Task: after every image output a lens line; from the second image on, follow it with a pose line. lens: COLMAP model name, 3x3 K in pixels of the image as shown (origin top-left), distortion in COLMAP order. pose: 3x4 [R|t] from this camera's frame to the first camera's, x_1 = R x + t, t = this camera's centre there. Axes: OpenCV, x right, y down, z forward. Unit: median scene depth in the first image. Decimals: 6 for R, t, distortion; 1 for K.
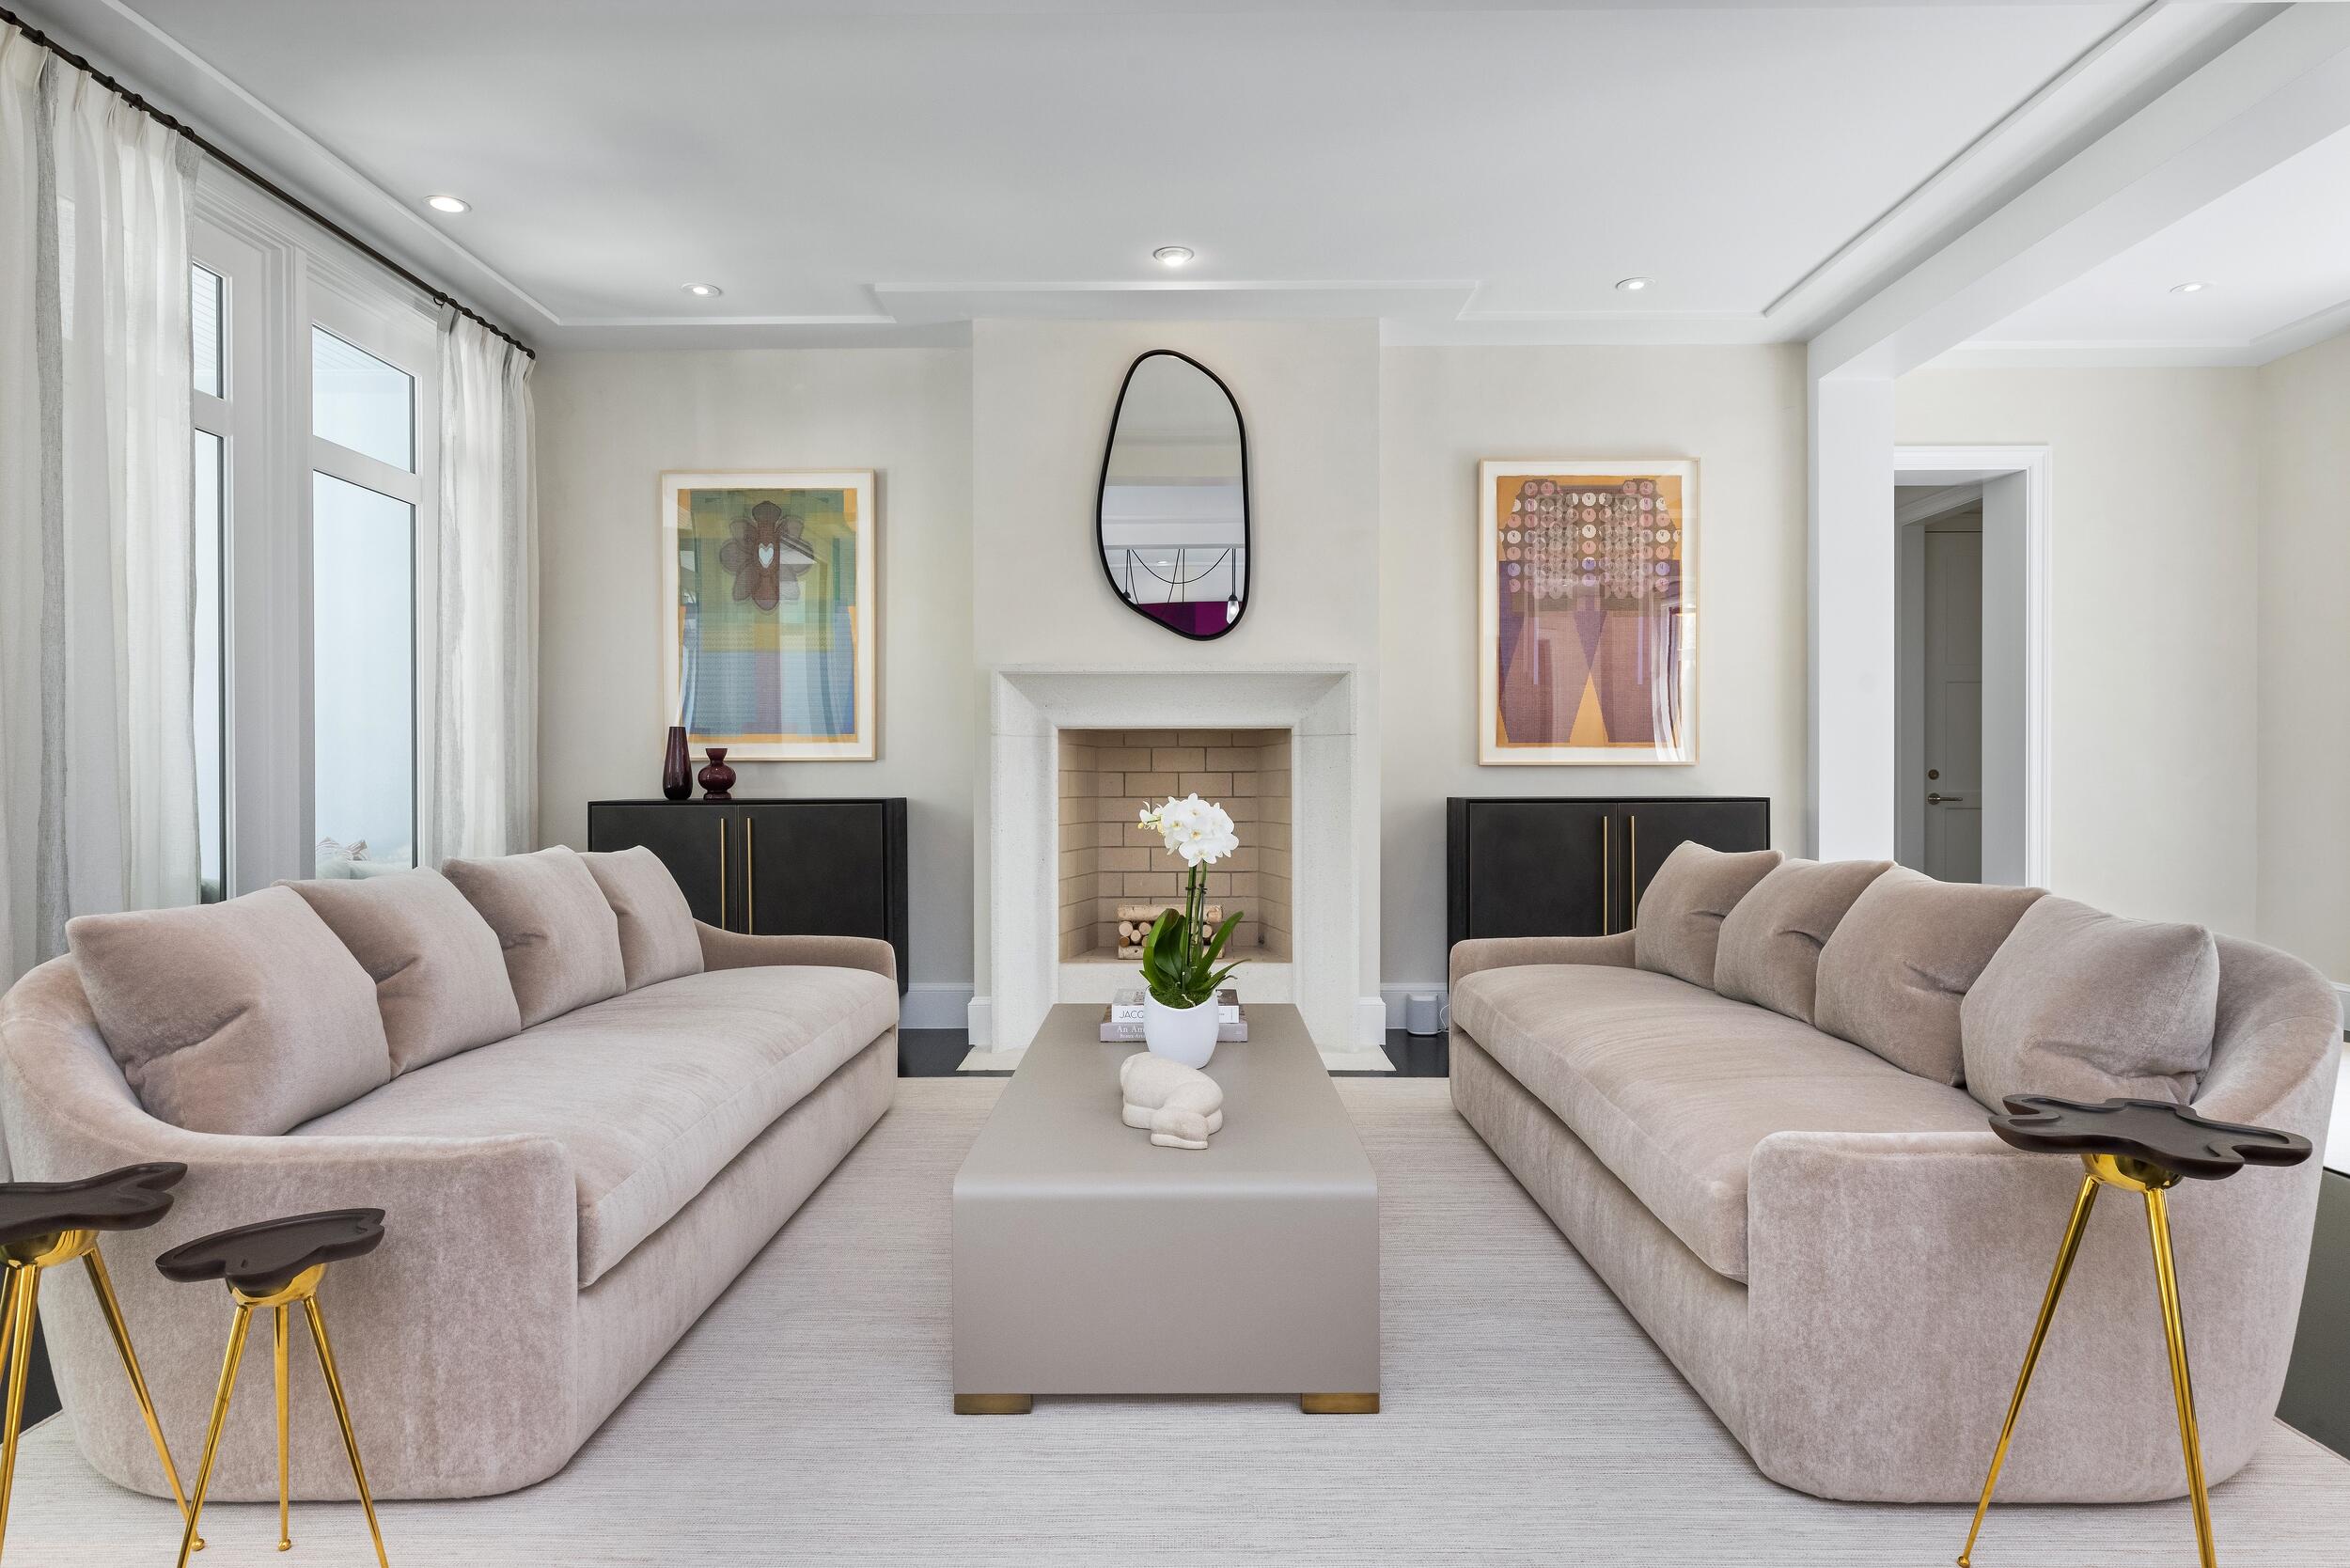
lens RADIAL K [[1226.3, 0, 1189.4], [0, 1226.3, 780.1], [0, 0, 1]] dist [0.005412, 0.000721]
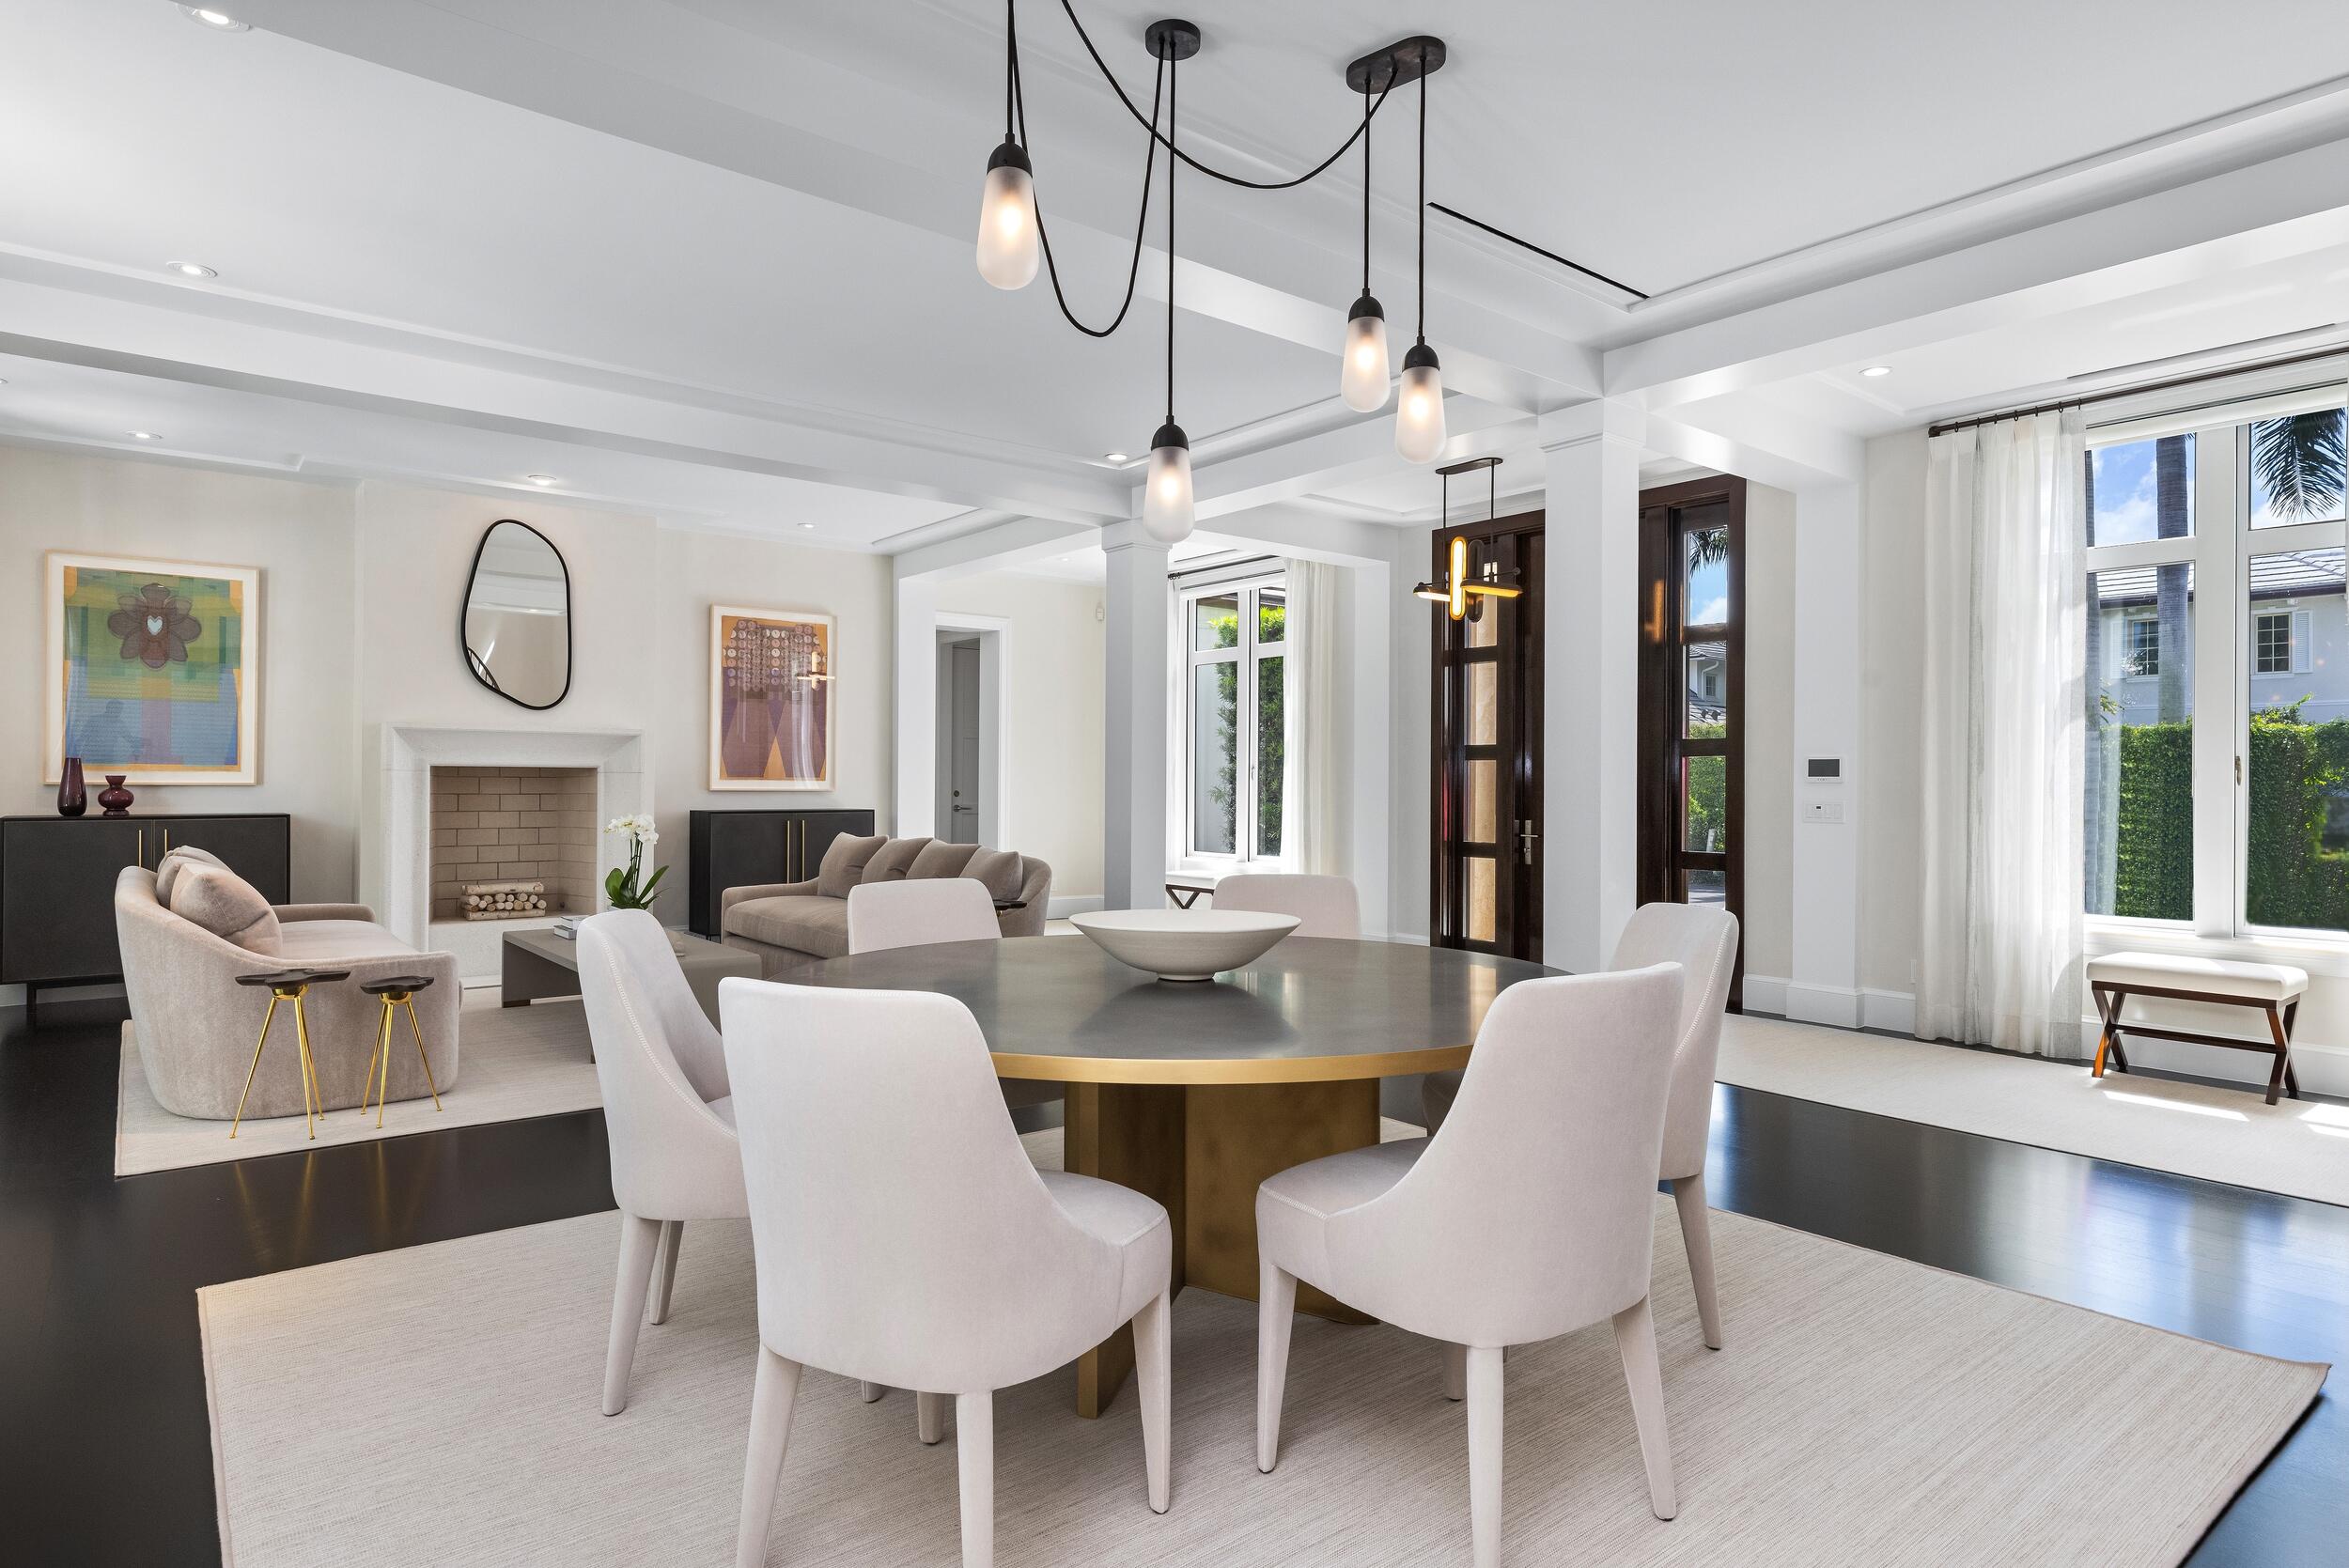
lens RADIAL K [[1225.7, 0, 1195.9], [0, 1225.7, 792.5], [0, 0, 1]] dist [0.005412, 0.000721]
pose [[0.746512, 0.003782, 0.665361, -0.385062], [-0.007798, 0.999965, 0.003065, -0.020400], [-0.665326, -0.007476, 0.746515, -0.683388]]
